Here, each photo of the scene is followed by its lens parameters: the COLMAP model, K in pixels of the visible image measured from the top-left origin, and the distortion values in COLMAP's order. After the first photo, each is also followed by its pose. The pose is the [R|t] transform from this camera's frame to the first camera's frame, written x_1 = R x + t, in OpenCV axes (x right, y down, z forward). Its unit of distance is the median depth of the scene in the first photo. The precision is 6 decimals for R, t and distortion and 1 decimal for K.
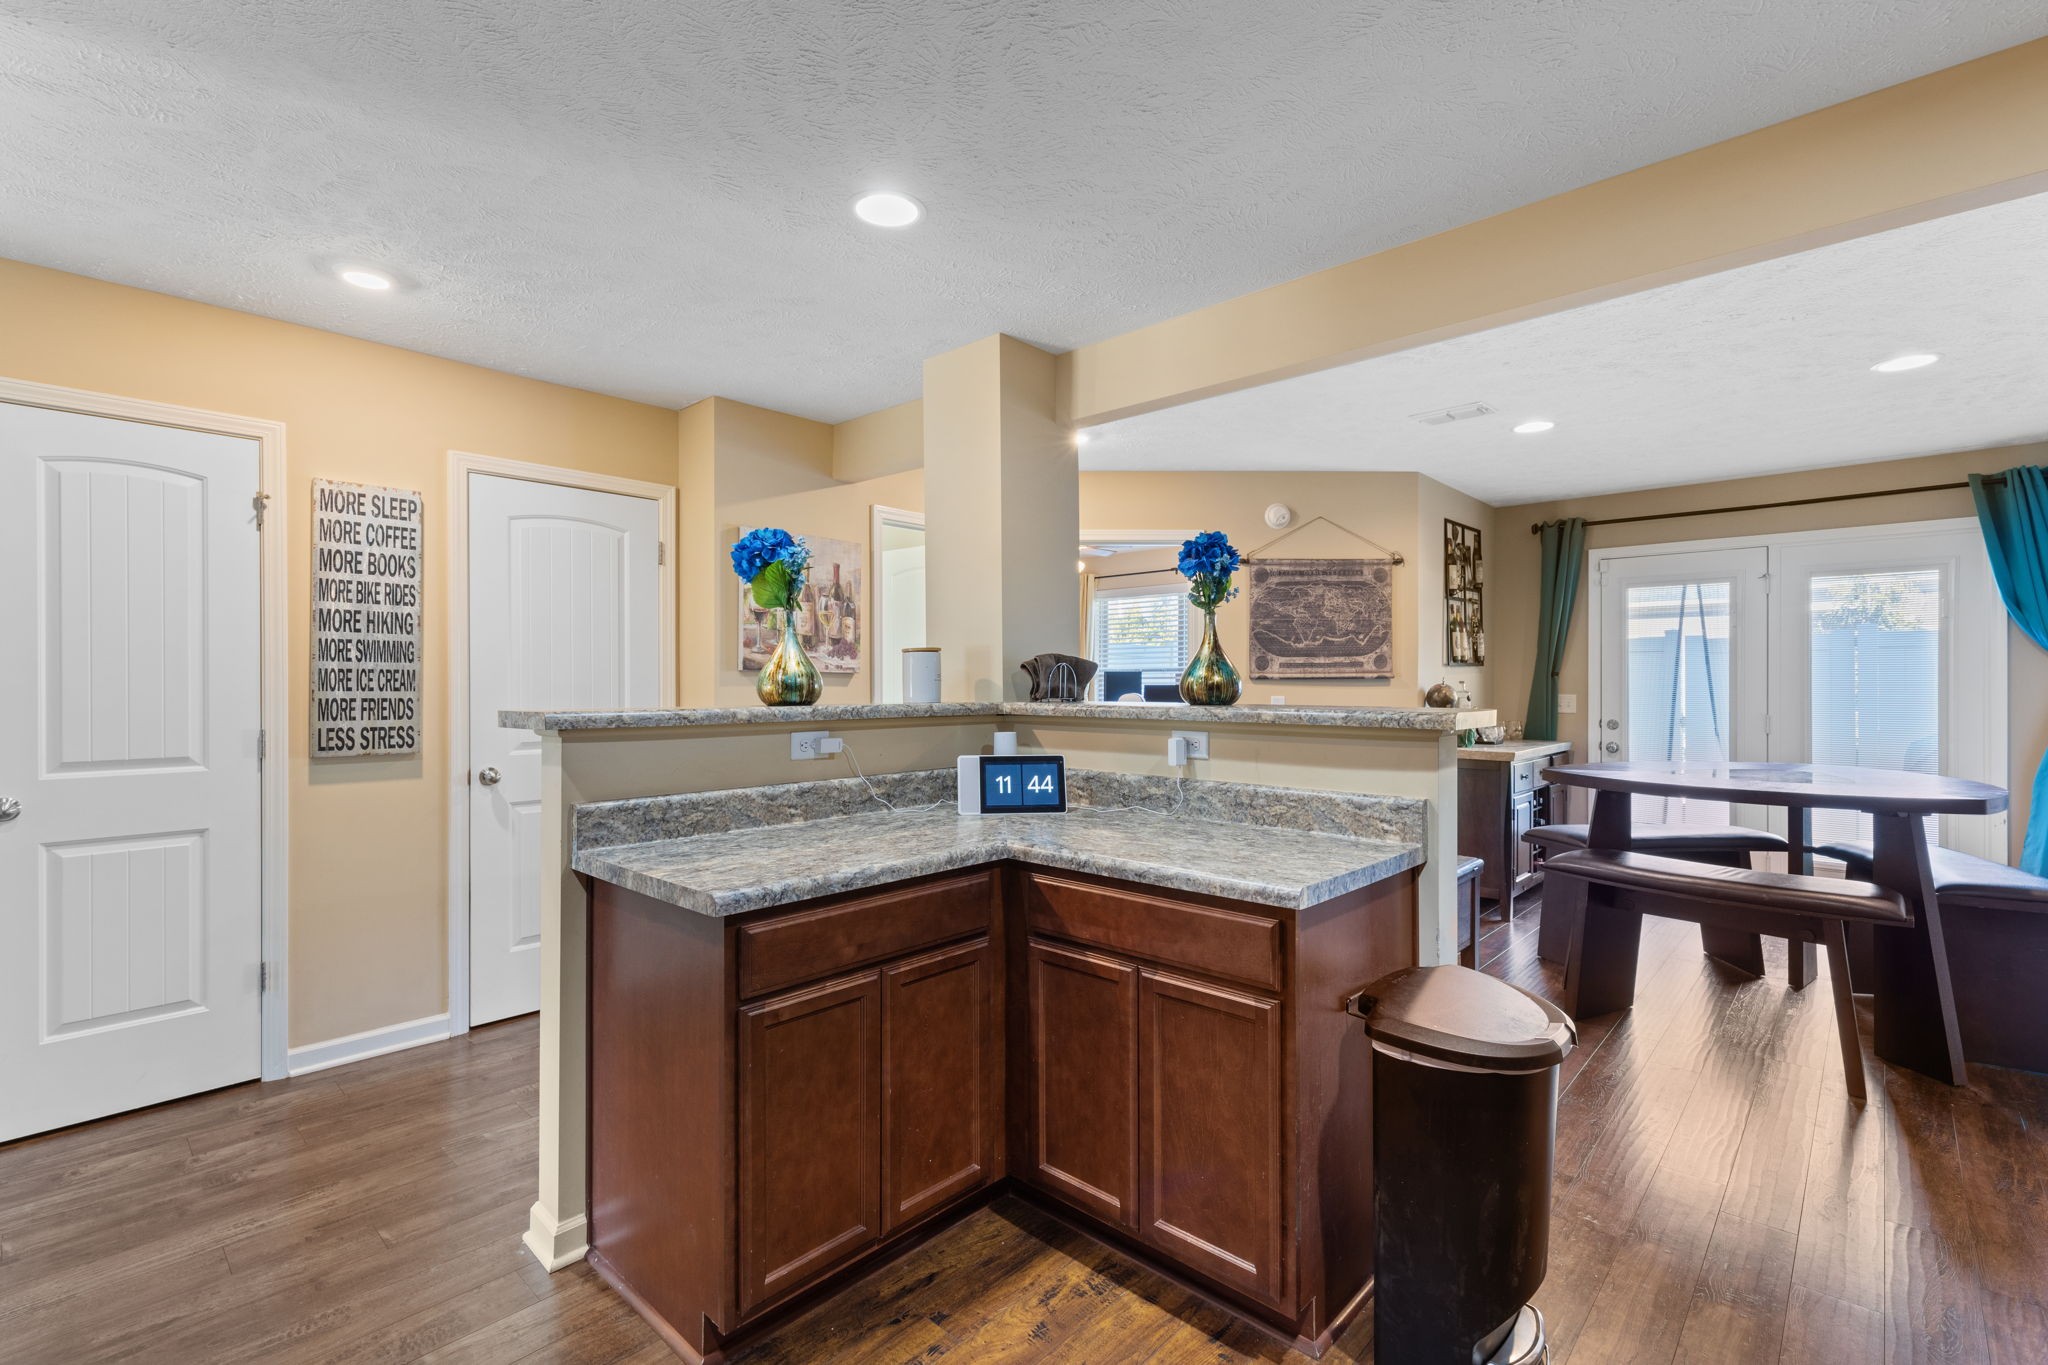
lens RADIAL K [[906.1, 0, 1024.0], [0, 906.1, 682.5], [0, 0, 1]] dist [0.001573, 0.000035]
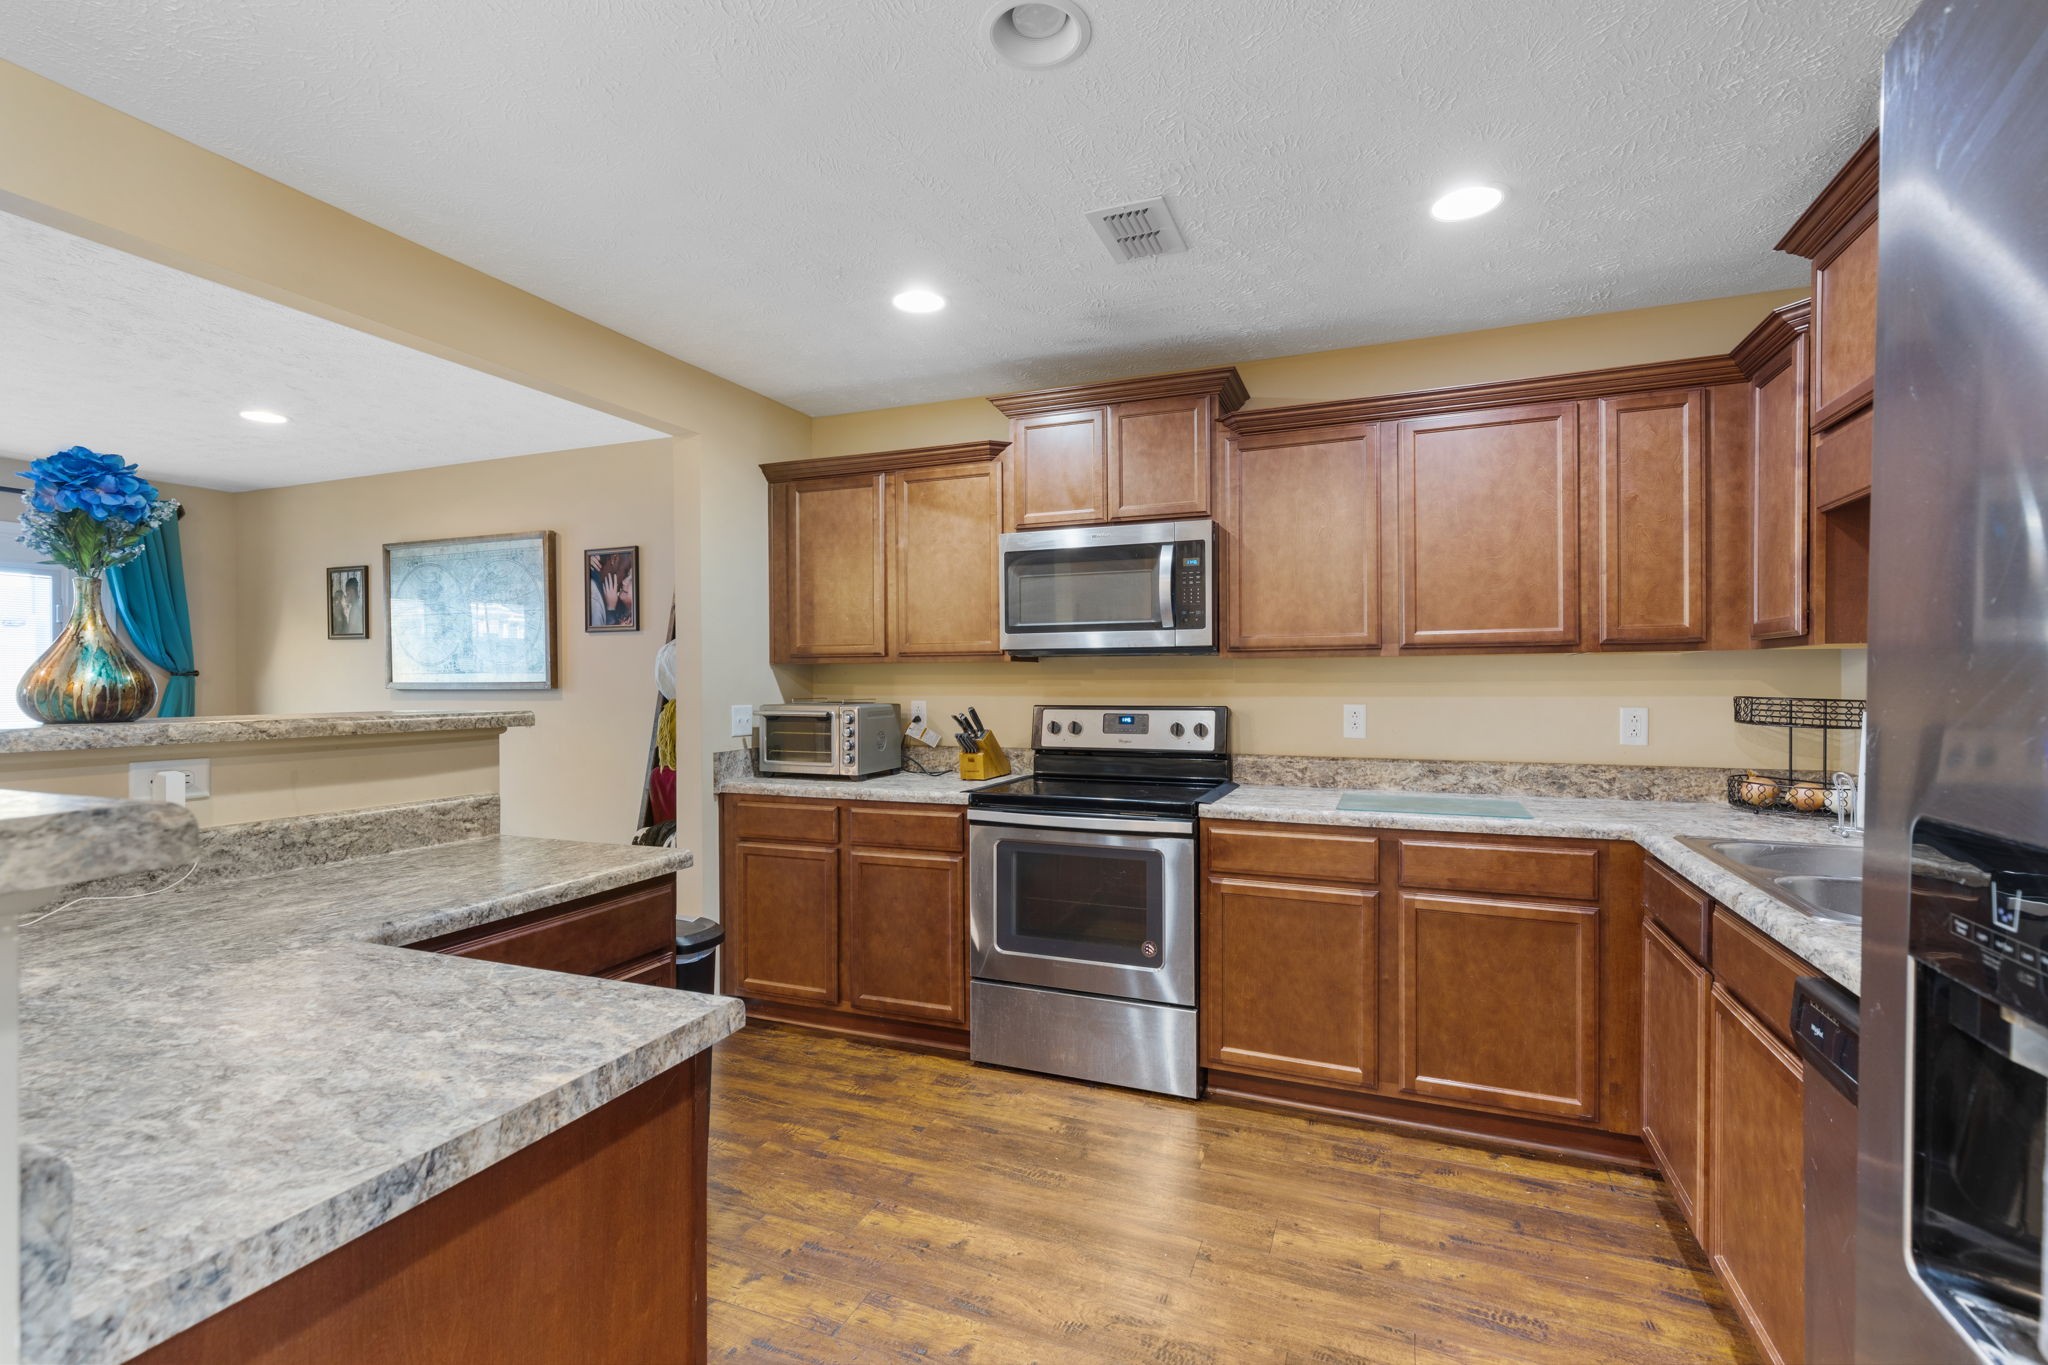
lens RADIAL K [[909.1, 0, 1039.2], [0, 909.1, 684.8], [0, 0, 1]] dist [0.001260, 0.000273]
pose [[-0.374087, -0.002466, 0.927390, -0.325133], [0.004923, 0.999977, 0.004644, -0.000450], [-0.927380, 0.006303, -0.374067, 0.322983]]
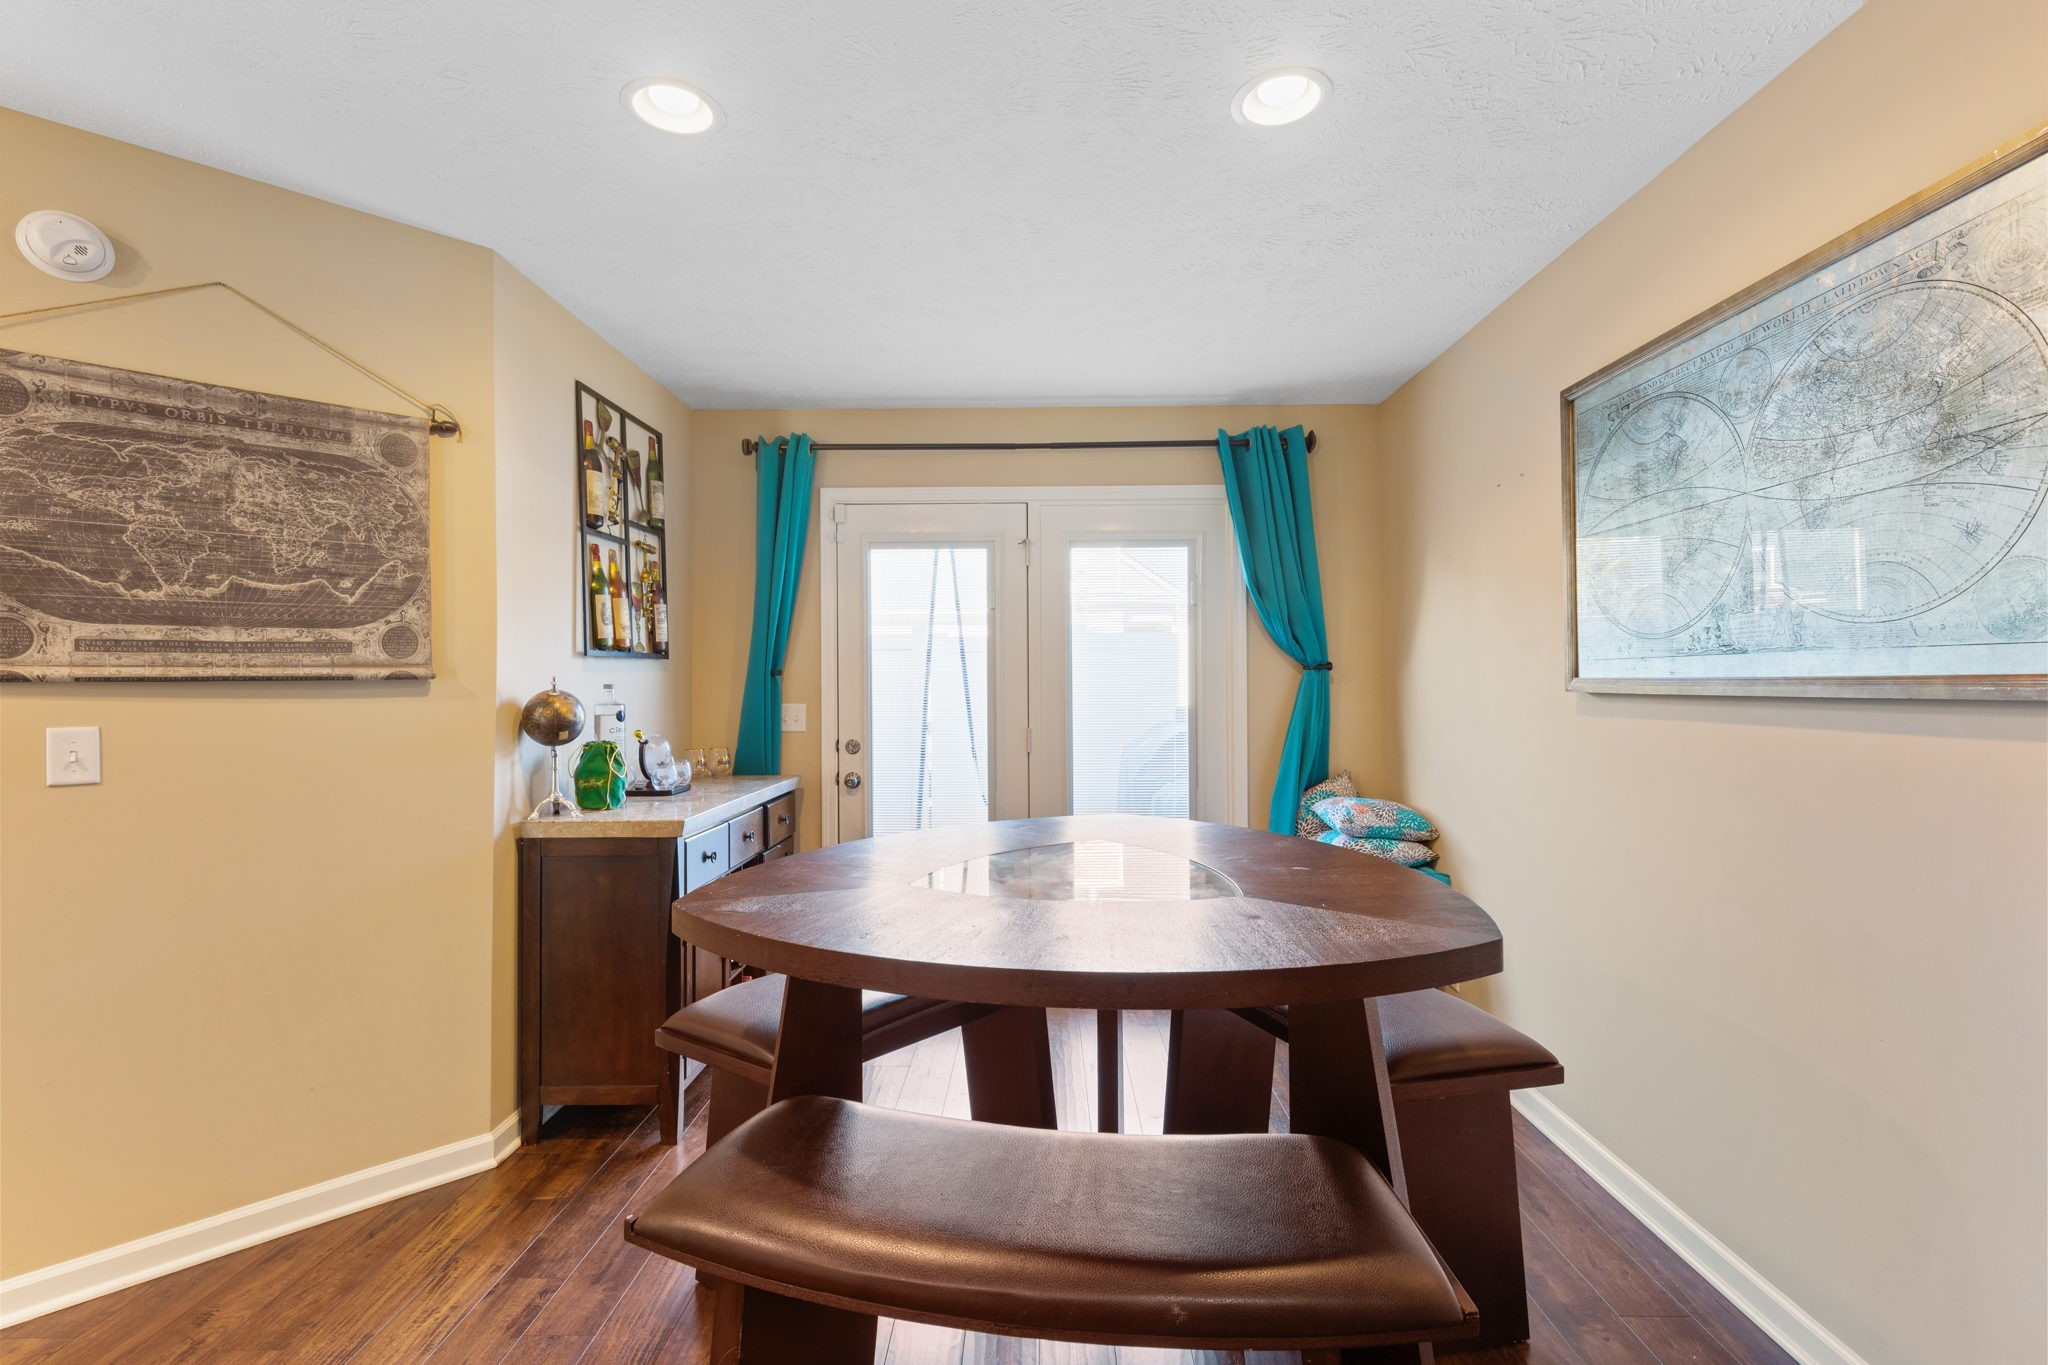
lens RADIAL K [[909.1, 0, 1039.2], [0, 909.1, 684.8], [0, 0, 1]] dist [0.001260, 0.000273]
pose [[0.726928, -0.004655, 0.686697, 0.313304], [0.005629, 0.999984, 0.000820, -0.000278], [-0.686690, 0.003269, 0.726943, 0.451478]]
